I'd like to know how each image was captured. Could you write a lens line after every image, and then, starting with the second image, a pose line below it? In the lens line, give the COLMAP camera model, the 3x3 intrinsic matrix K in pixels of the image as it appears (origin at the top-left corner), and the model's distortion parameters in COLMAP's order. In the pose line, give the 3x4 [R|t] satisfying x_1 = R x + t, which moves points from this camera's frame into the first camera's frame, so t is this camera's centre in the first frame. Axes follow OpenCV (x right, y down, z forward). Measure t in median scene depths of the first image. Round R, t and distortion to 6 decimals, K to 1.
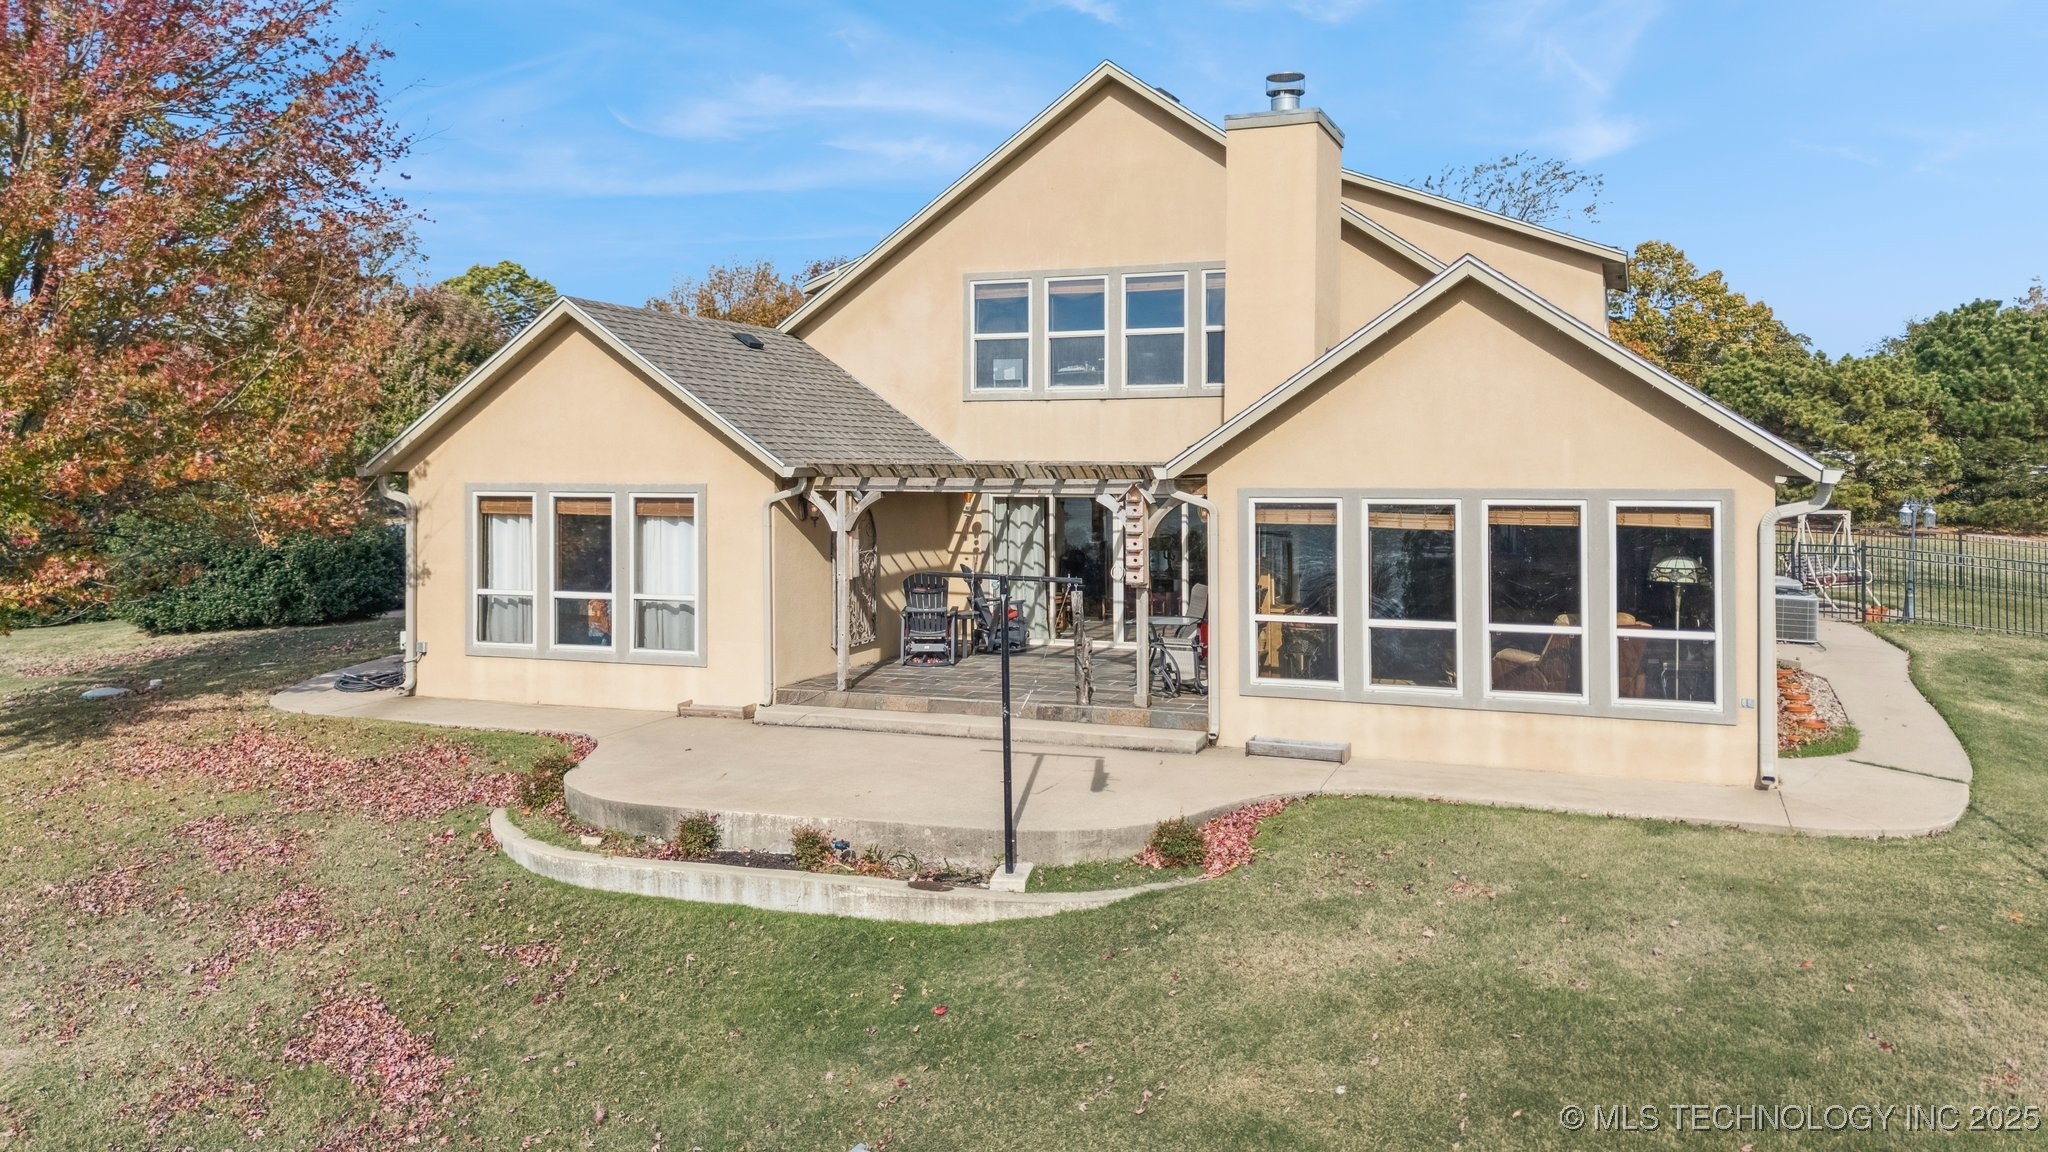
lens RADIAL K [[1591.8, 0, 1024.0], [0, 1591.8, 576.0], [0, 0, 1]] dist [0.082207, -0.006805]
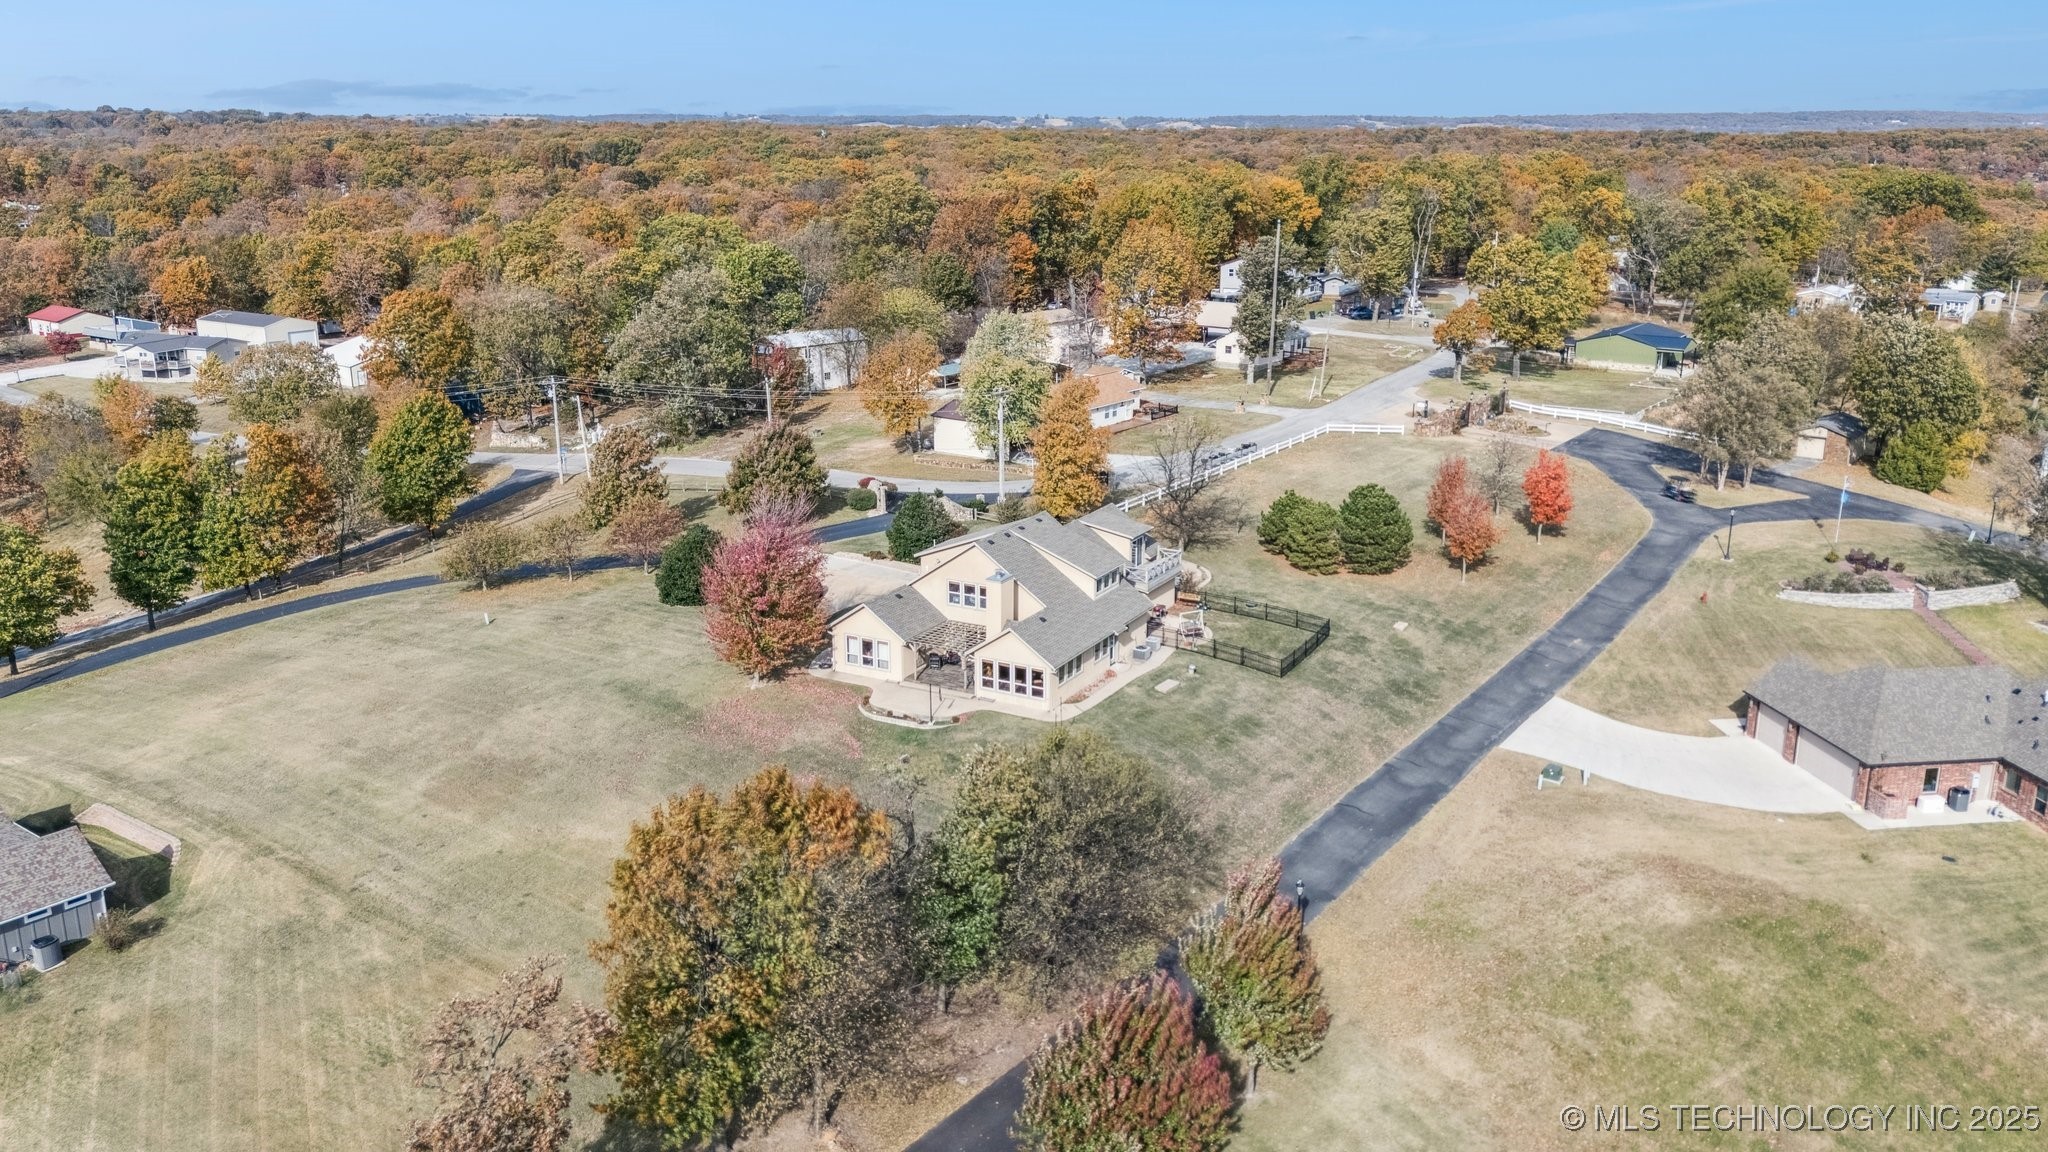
lens RADIAL K [[1591.8, 0, 1024.0], [0, 1591.8, 576.0], [0, 0, 1]] dist [0.082207, -0.006805]
pose [[0.993255, 0.033605, -0.110973, 0.958107], [-0.011157, 0.980339, 0.197007, -1.528243], [0.115412, -0.194440, 0.974101, -4.739586]]
